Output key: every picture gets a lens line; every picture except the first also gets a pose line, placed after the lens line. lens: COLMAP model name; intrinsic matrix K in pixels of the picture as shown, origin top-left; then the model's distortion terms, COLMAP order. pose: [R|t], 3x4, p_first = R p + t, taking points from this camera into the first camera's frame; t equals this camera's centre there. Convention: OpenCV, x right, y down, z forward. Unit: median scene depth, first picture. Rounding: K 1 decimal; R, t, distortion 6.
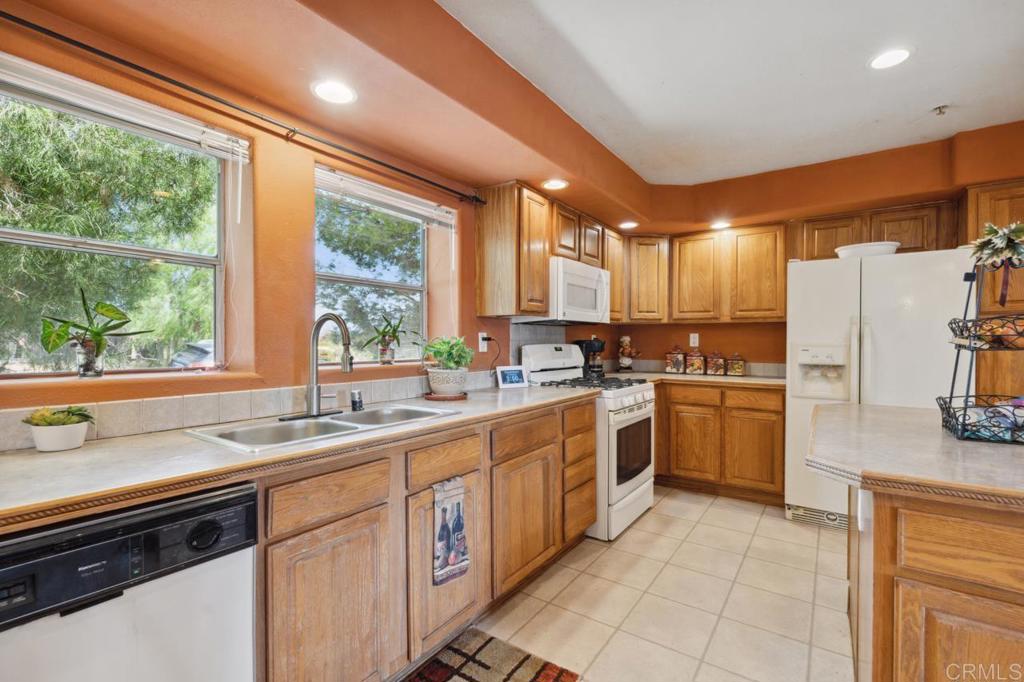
lens RADIAL K [[454.8, 0, 520.8], [0, 454.8, 343.0], [0, 0, 1]] dist [-0.005258, -0.000596]
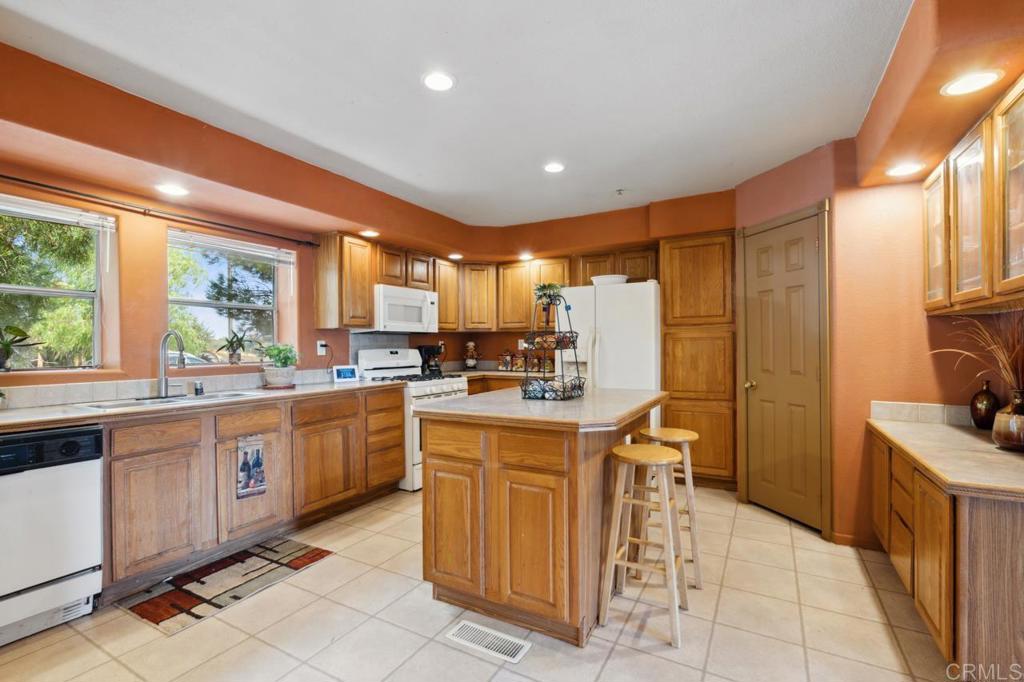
lens RADIAL K [[454.8, 0, 519.8], [0, 454.8, 345.6], [0, 0, 1]] dist [-0.005258, -0.000596]
pose [[0.994671, -0.009124, 0.102693, 0.371531], [0.009543, 0.999948, -0.003588, 0.001945], [-0.102655, 0.004549, 0.994707, -0.407910]]
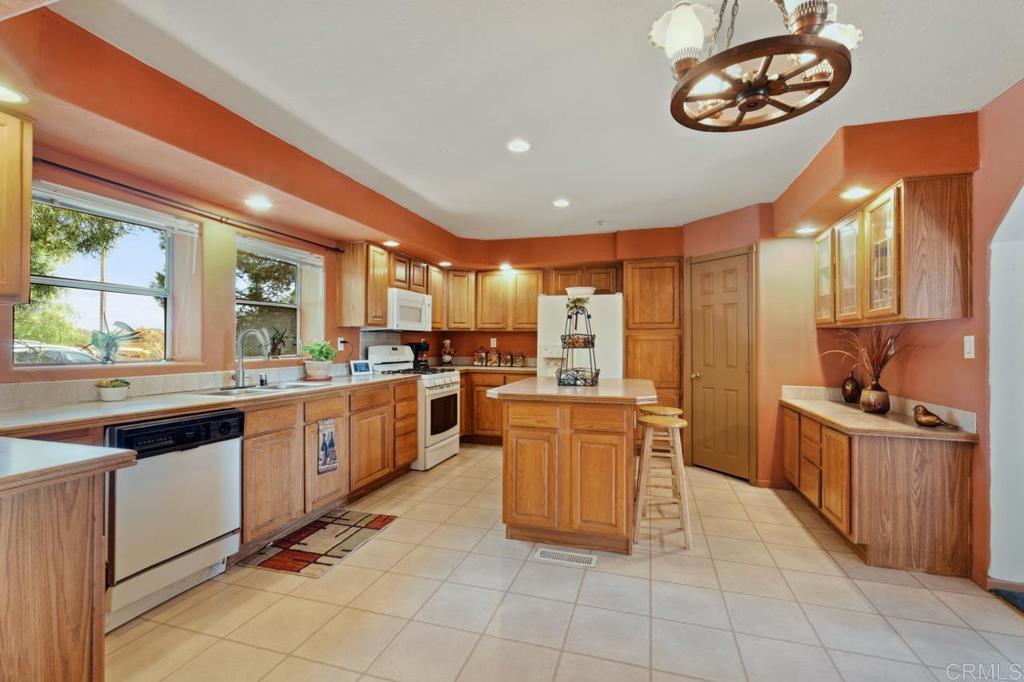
lens RADIAL K [[454.8, 0, 516.0], [0, 454.8, 336.4], [0, 0, 1]] dist [-0.005258, -0.000596]
pose [[0.949509, 0.007339, 0.313654, -0.005705], [-0.001945, 0.999845, -0.017509, -0.002044], [-0.313734, 0.016015, 0.949376, -0.595813]]
